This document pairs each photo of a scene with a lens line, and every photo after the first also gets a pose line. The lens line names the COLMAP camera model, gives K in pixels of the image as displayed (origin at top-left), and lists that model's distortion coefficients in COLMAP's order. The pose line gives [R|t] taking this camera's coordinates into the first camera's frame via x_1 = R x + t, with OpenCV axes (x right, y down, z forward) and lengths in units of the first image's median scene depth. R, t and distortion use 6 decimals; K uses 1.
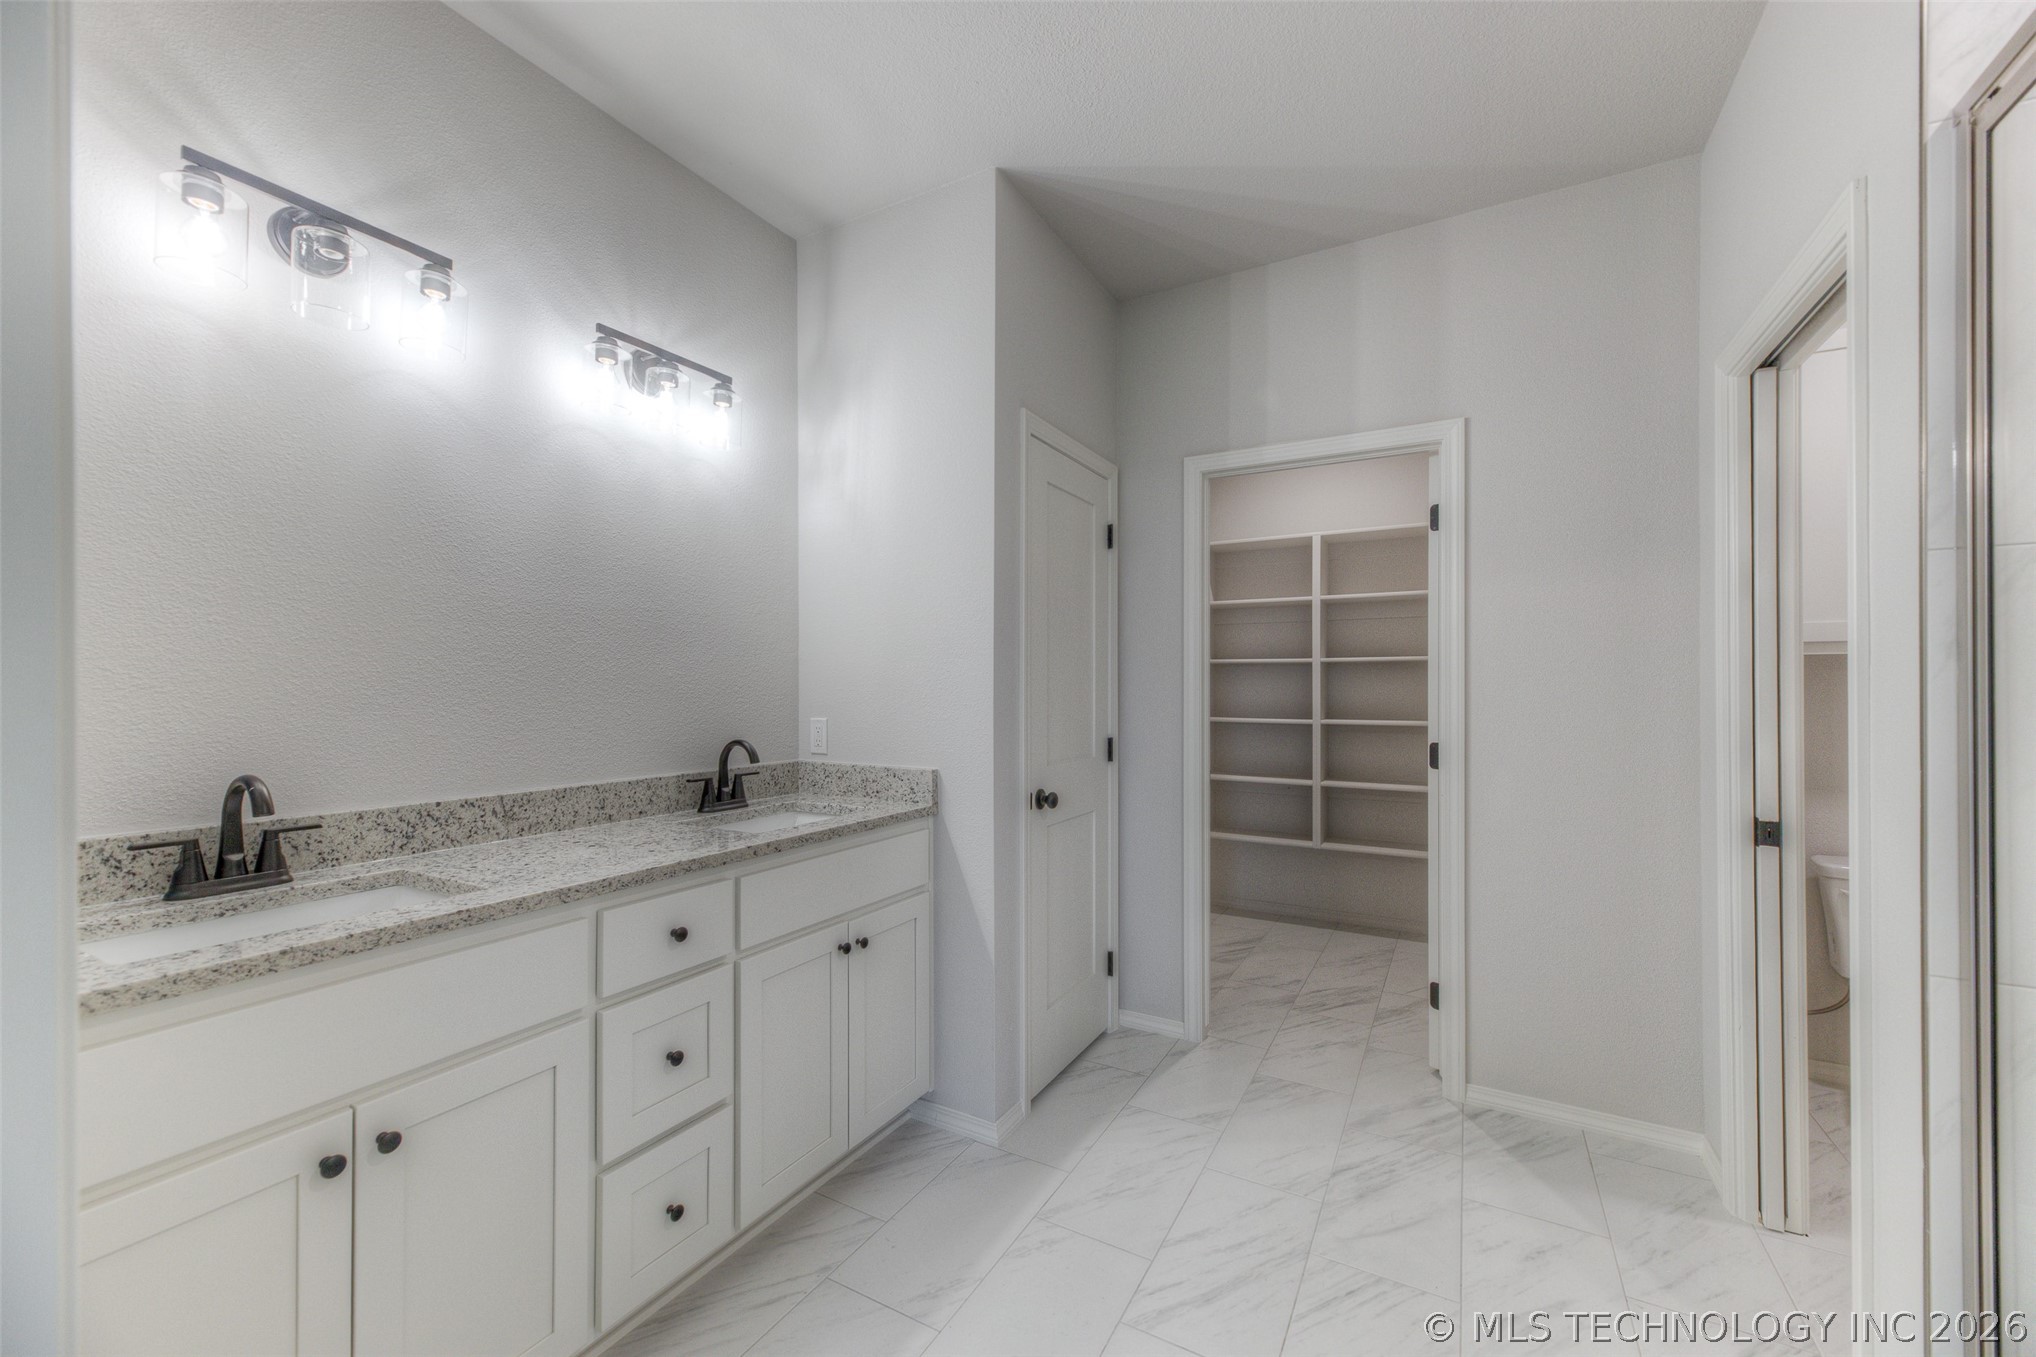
lens RADIAL K [[801.0, 0, 1018.0], [0, 801.0, 678.5], [0, 0, 1]] dist [0.008375, -0.000127]
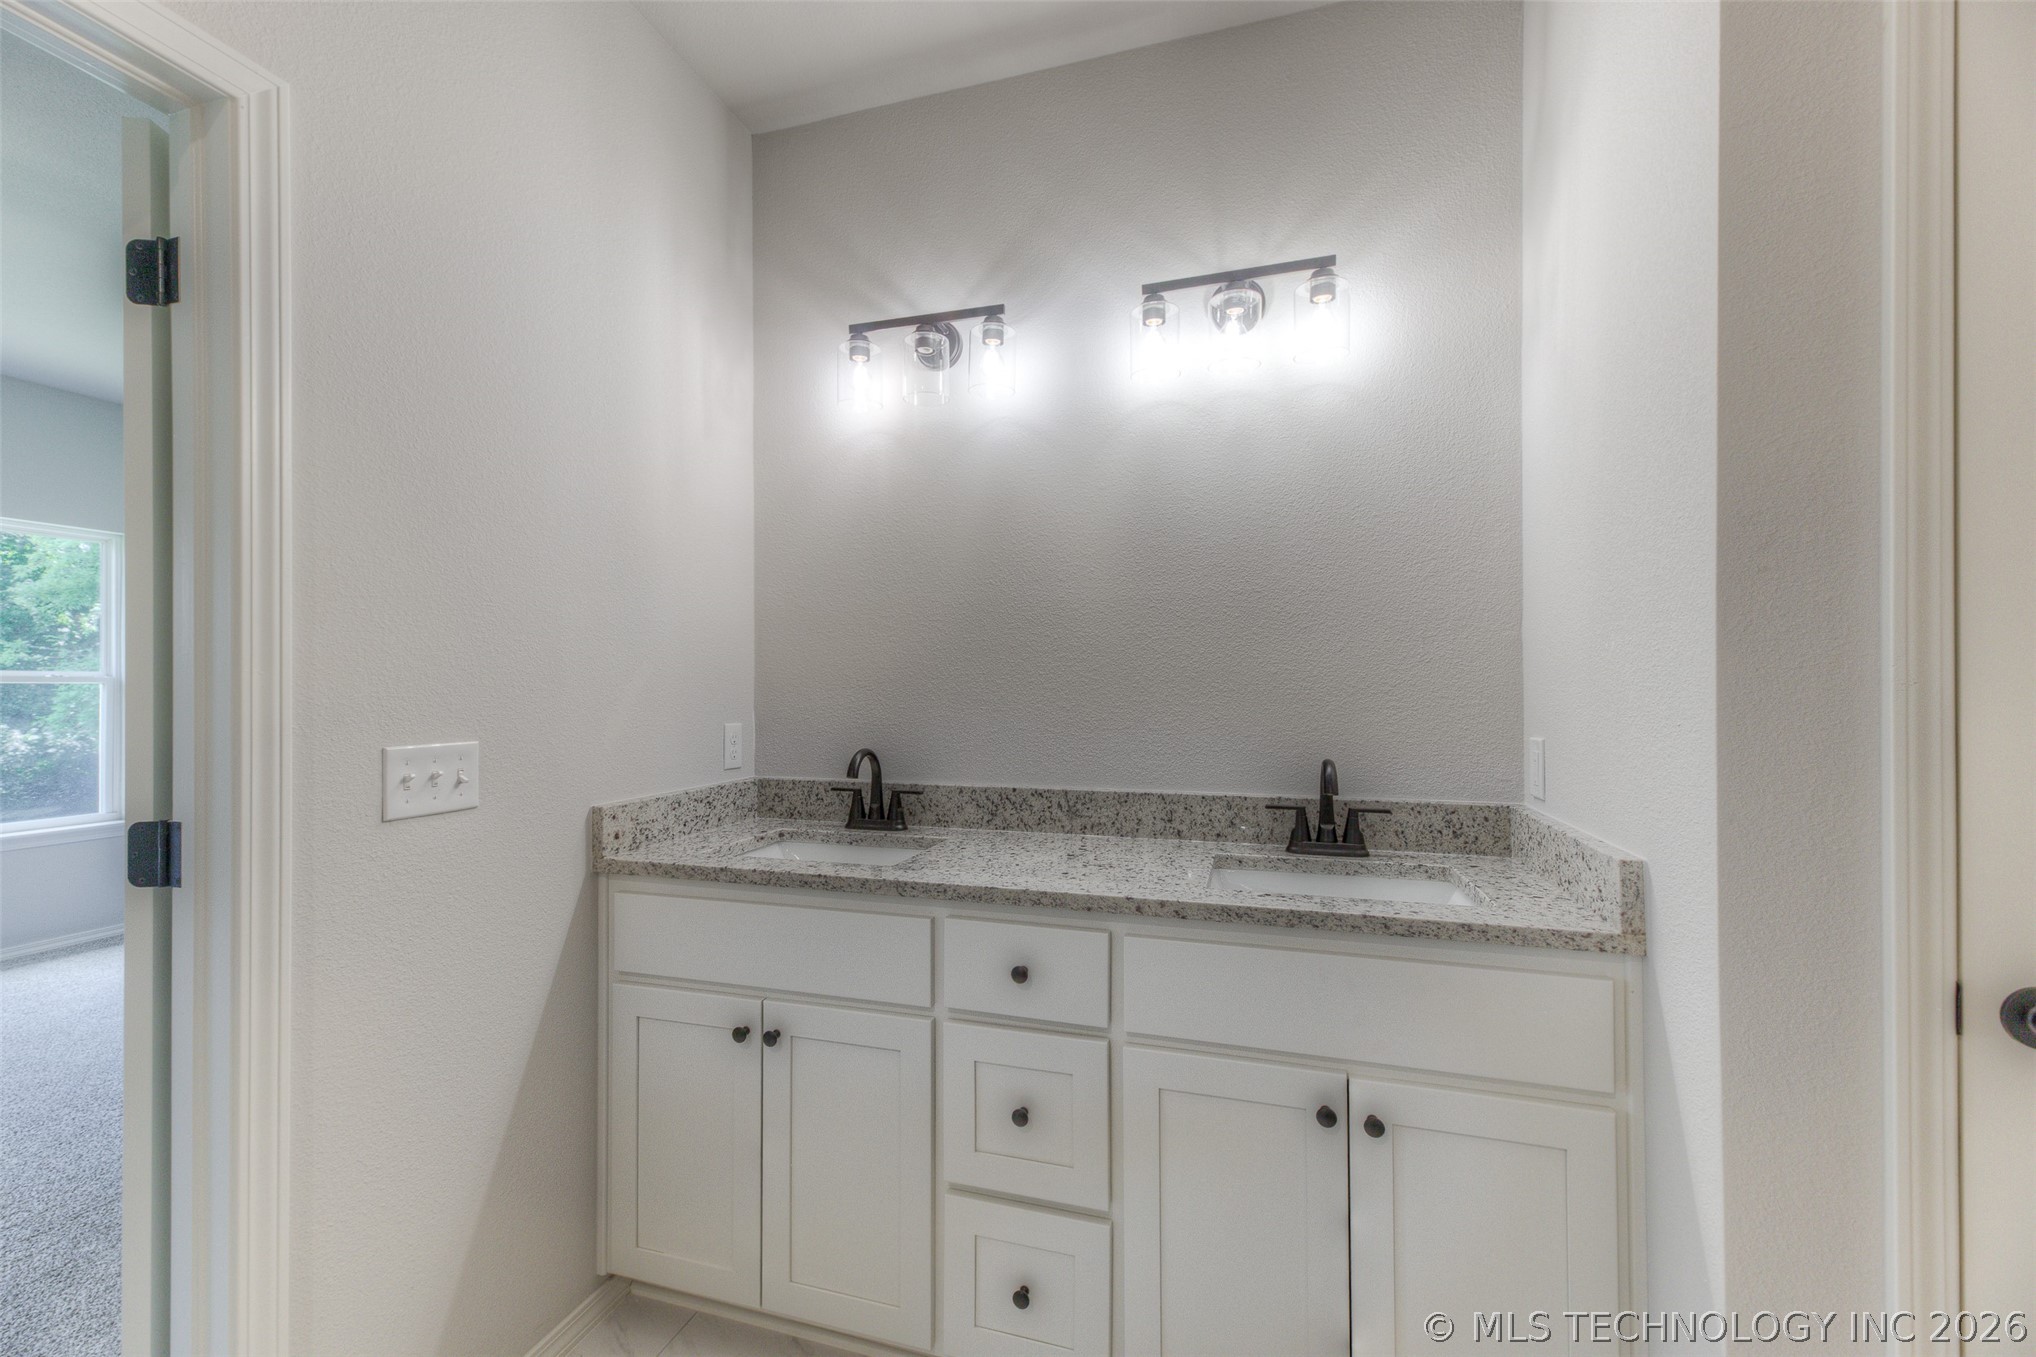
lens RADIAL K [[837.8, 0, 1018.0], [0, 837.8, 678.5], [0, 0, 1]] dist [0.007814, -0.000080]
pose [[0.212891, -0.009033, -0.977034, 0.377251], [0.011619, 0.999910, -0.006713, 0.007217], [0.977007, -0.009923, 0.212976, 0.668230]]
